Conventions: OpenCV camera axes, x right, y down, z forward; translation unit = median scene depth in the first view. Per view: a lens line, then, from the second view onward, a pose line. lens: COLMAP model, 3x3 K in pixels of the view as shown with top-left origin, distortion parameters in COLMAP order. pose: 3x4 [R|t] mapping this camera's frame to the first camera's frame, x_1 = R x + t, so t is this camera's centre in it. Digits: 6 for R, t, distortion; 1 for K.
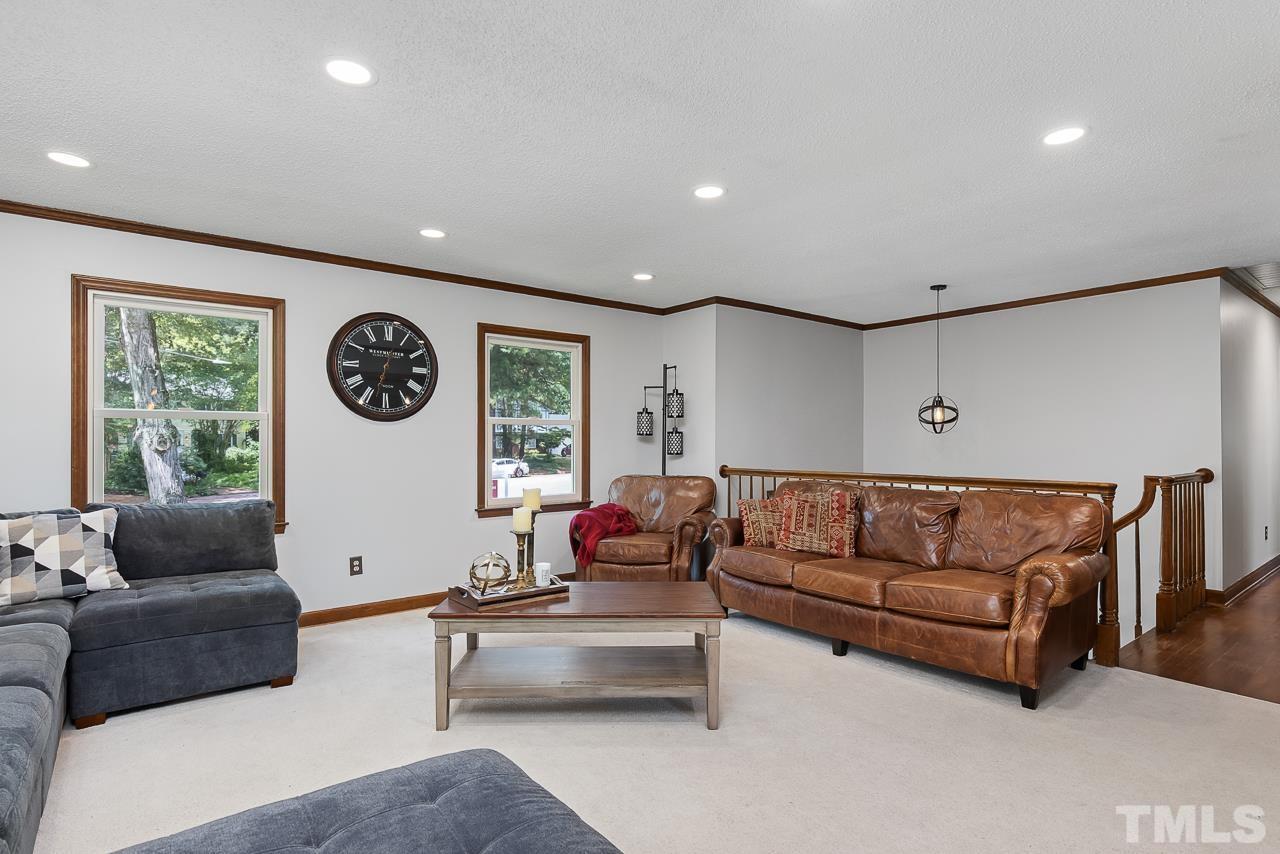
lens RADIAL K [[651.9, 0, 637.8], [0, 651.9, 438.0], [0, 0, 1]] dist [0.000542, -0.000291]
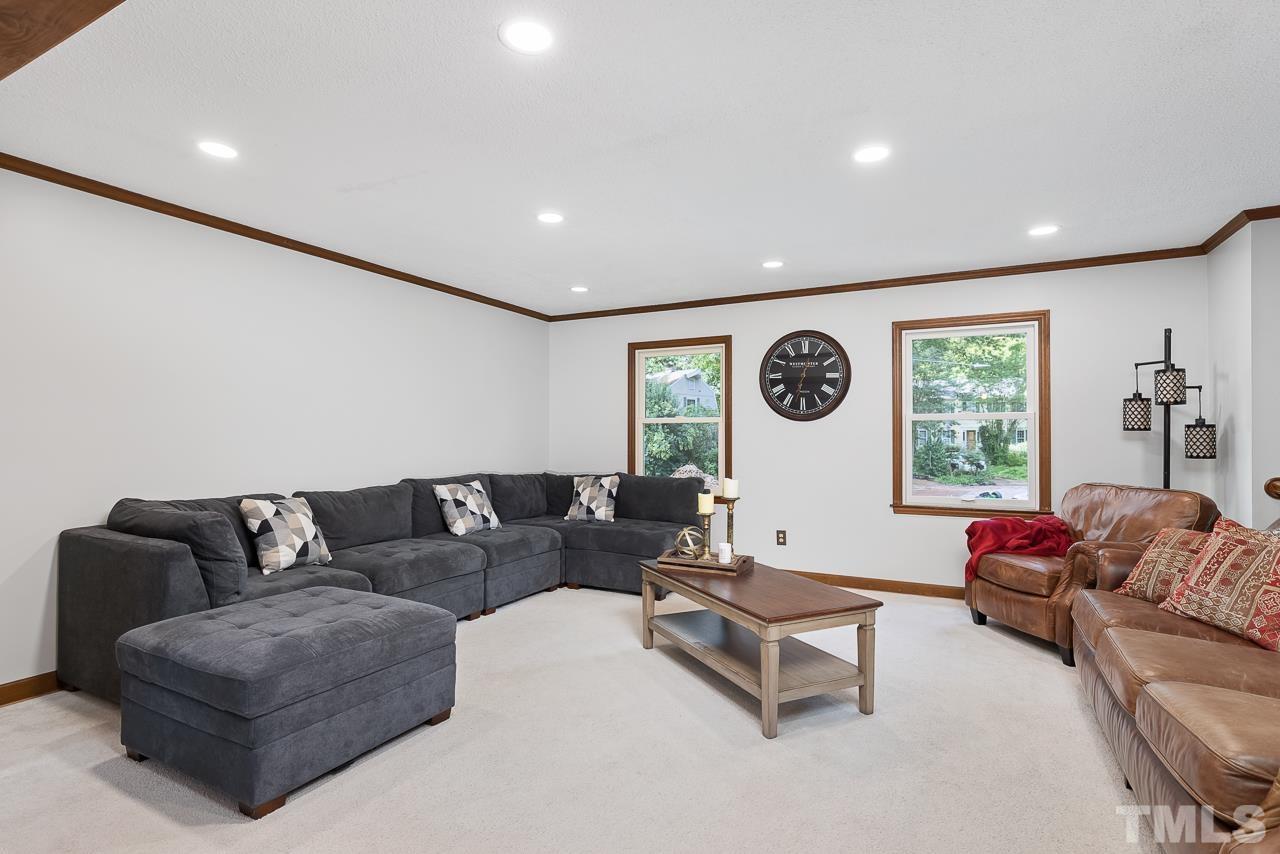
lens RADIAL K [[614.1, 0, 641.6], [0, 614.1, 431.0], [0, 0, 1]] dist [-0.000909, 0.000474]
pose [[0.414417, -0.006969, -0.910060, 0.513866], [0.003206, 0.999976, -0.006197, -0.001507], [0.910081, -0.000350, 0.414429, 0.265181]]
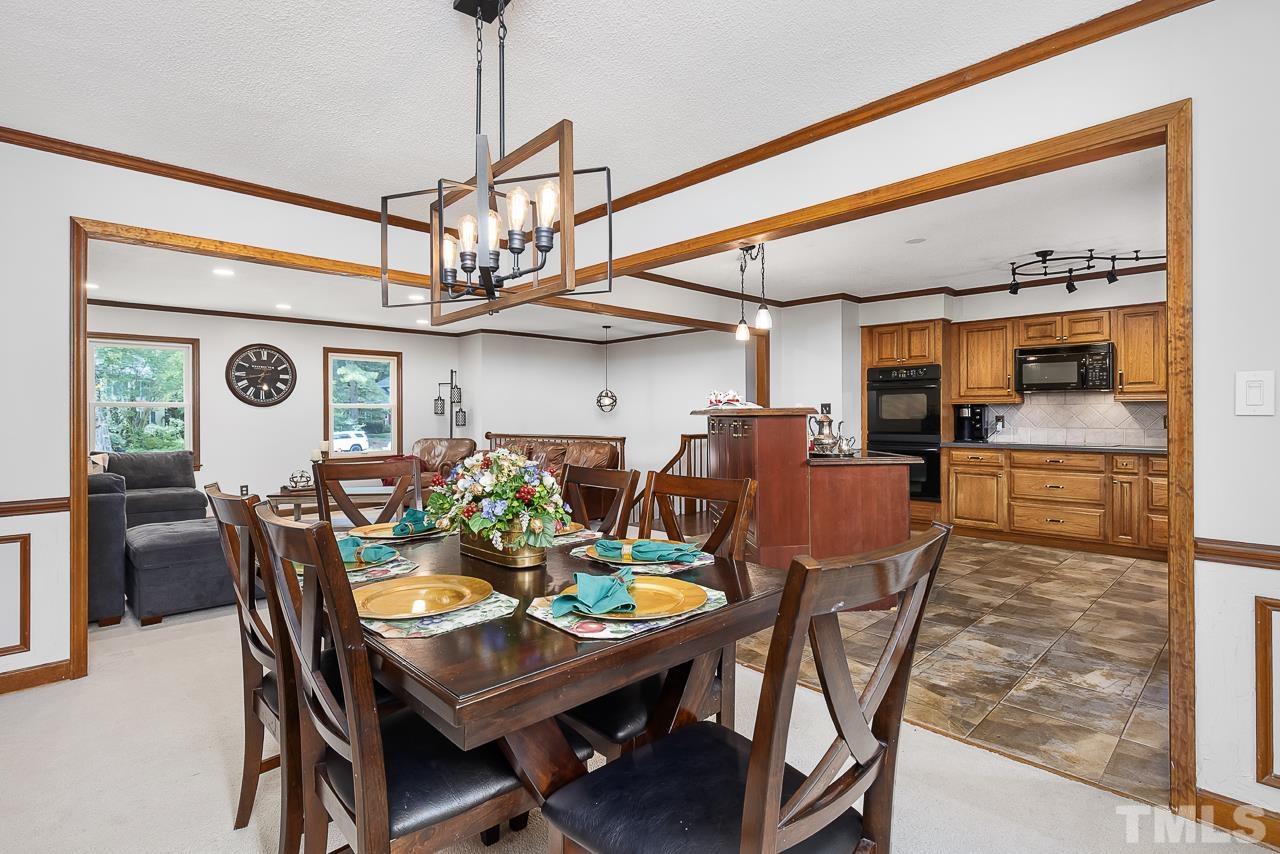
lens RADIAL K [[628.0, 0, 632.8], [0, 628.0, 414.1], [0, 0, 1]] dist [0.001607, -0.000451]
pose [[0.995038, -0.005444, 0.099350, 0.419249], [0.005267, 0.999984, 0.002037, -0.004781], [-0.099360, -0.001504, 0.995050, -0.744332]]
